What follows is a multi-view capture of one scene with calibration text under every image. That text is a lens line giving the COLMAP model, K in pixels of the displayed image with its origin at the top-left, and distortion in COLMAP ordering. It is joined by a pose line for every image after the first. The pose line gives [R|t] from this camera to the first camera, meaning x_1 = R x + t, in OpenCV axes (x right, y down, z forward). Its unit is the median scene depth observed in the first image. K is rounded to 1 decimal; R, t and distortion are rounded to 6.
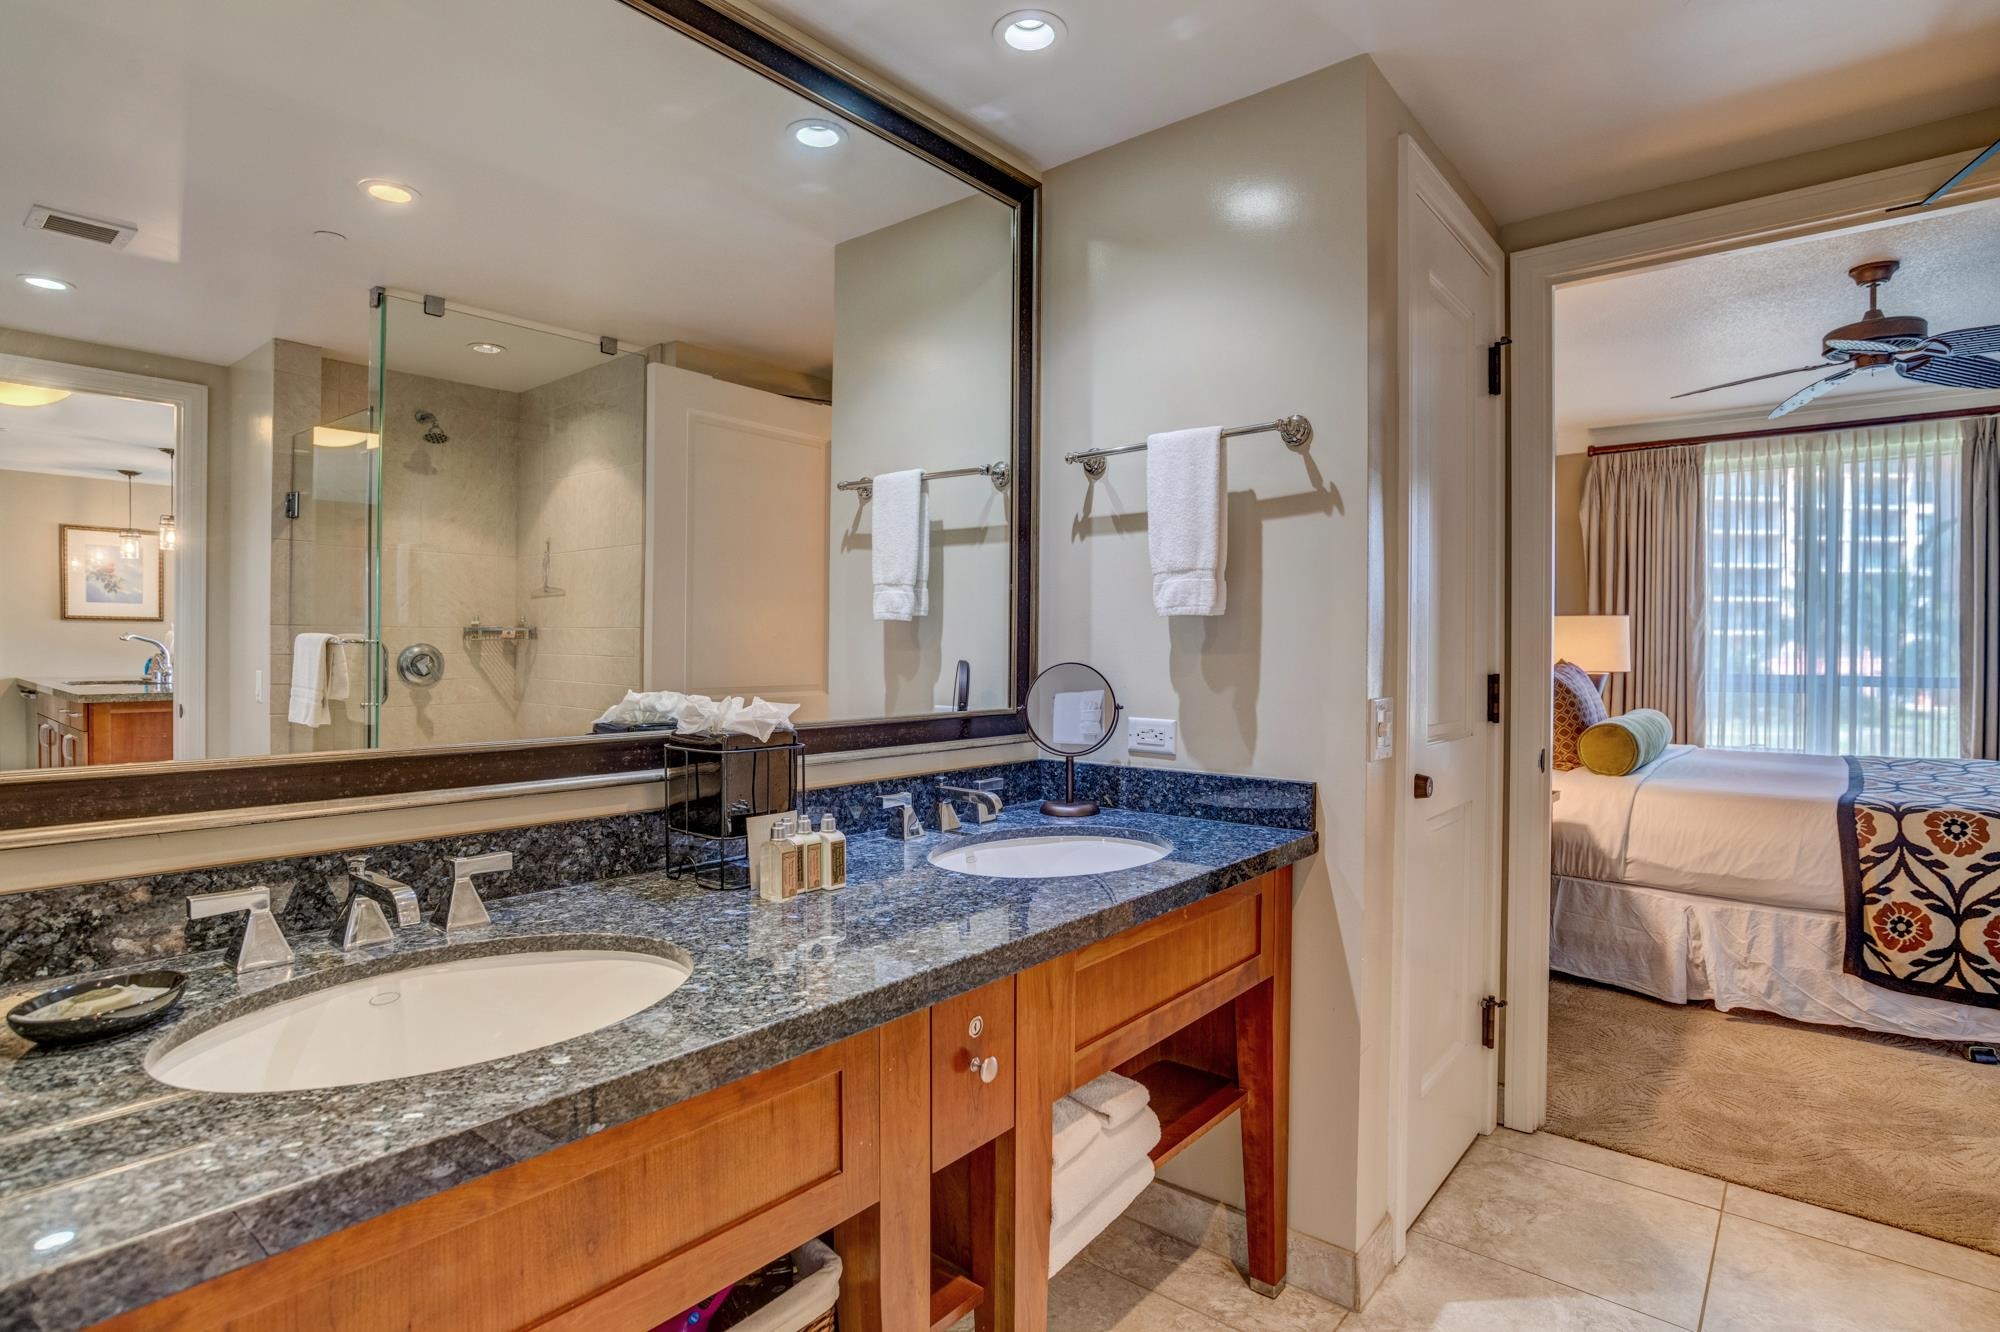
lens RADIAL K [[1018.9, 0, 1006.8], [0, 1018.9, 661.2], [0, 0, 1]] dist [-0.055088, 0.024258]
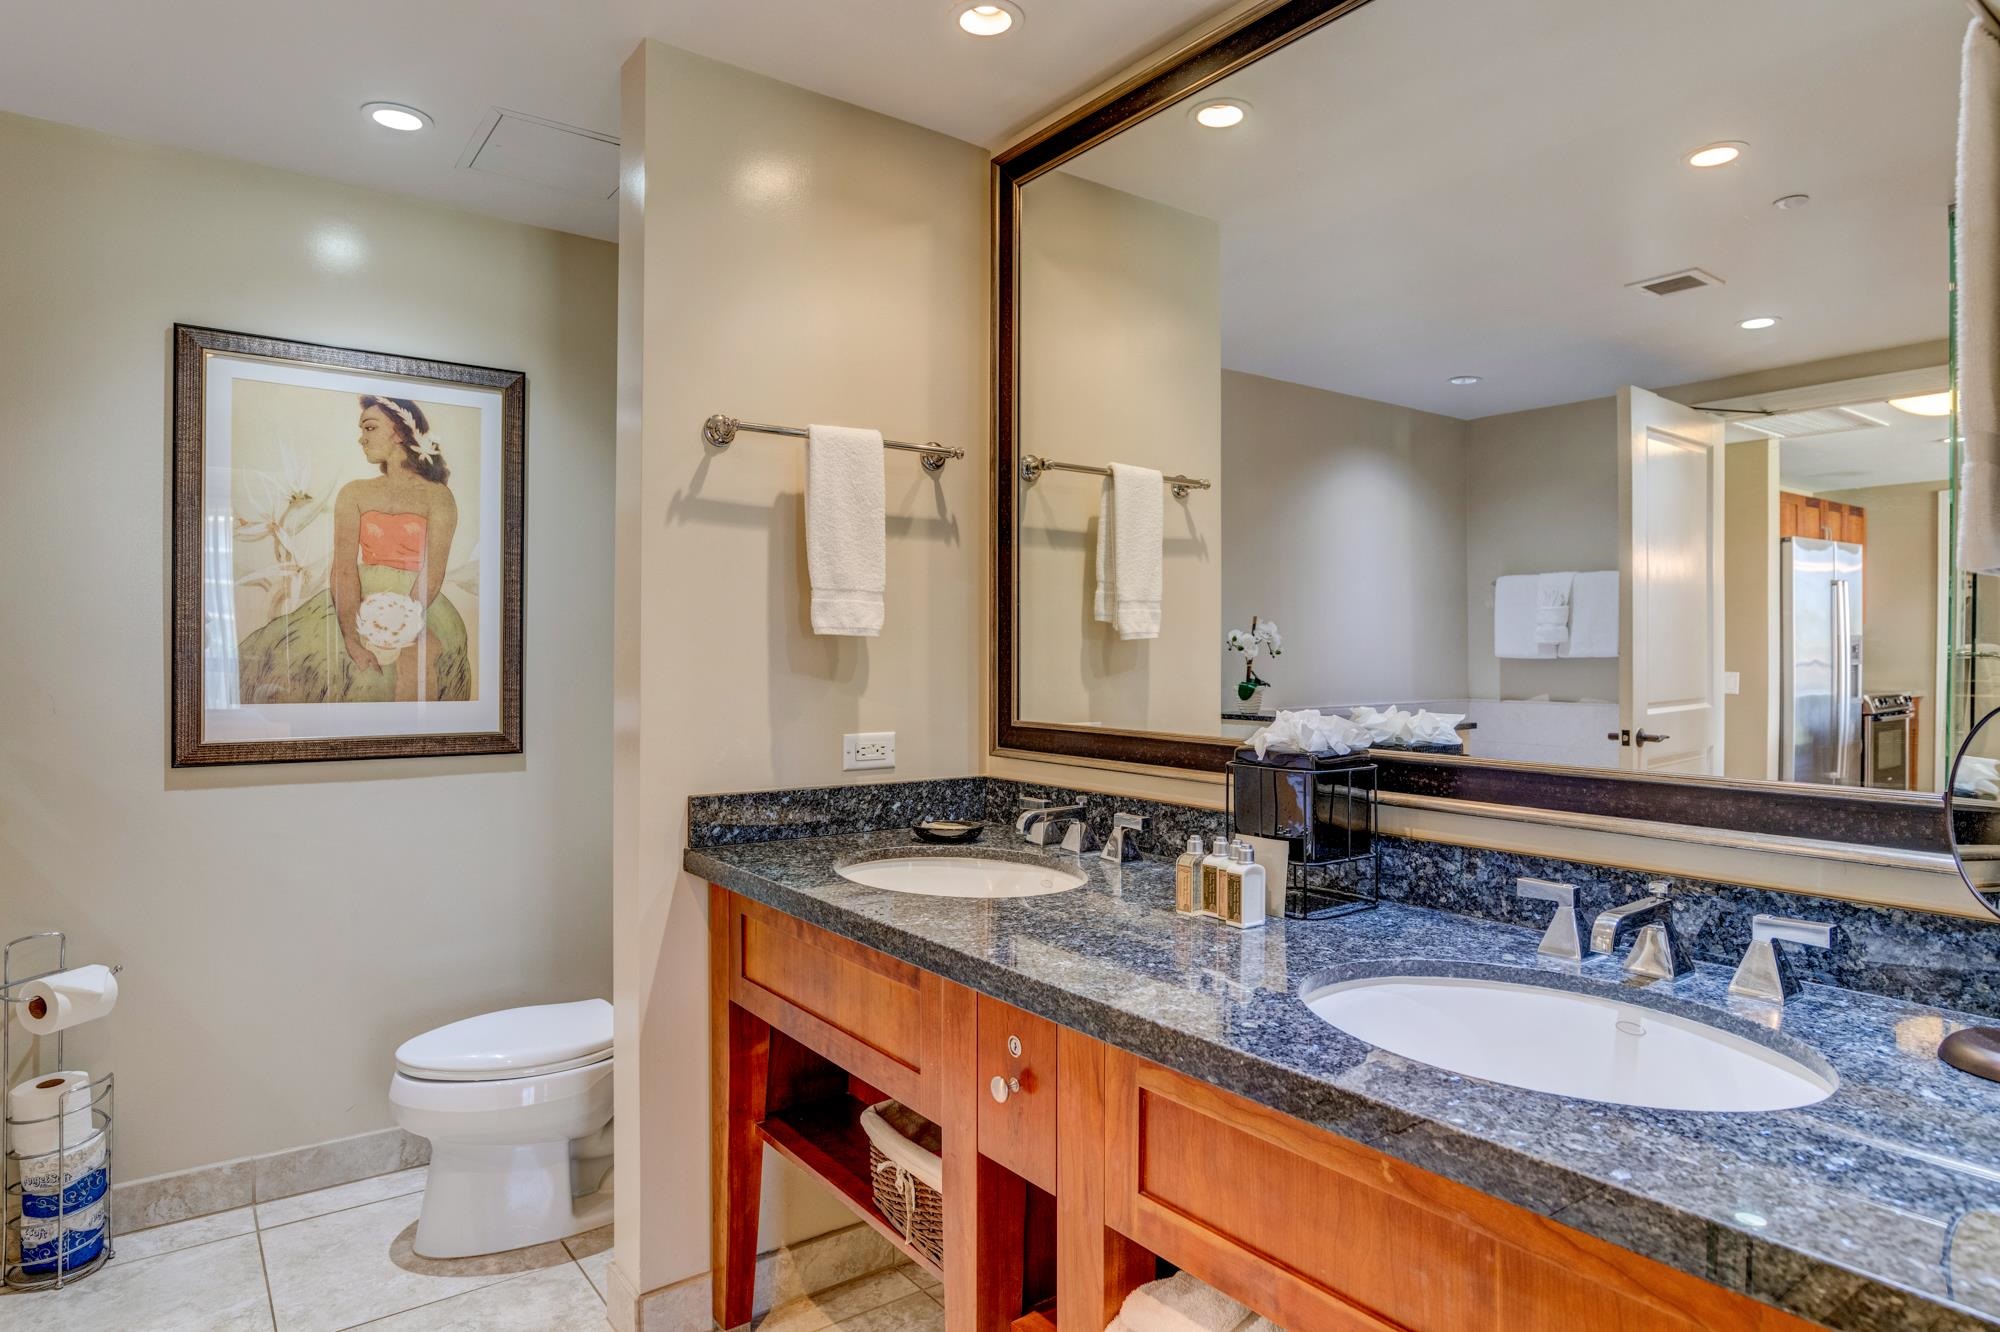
lens RADIAL K [[1150.4, 0, 1008.8], [0, 1150.4, 662.1], [0, 0, 1]] dist [-0.039594, 0.021965]
pose [[-0.232896, 0.000589, -0.972501, 0.703747], [-0.014571, 0.999885, 0.004095, -0.010090], [0.972392, 0.015124, -0.232861, 0.838037]]
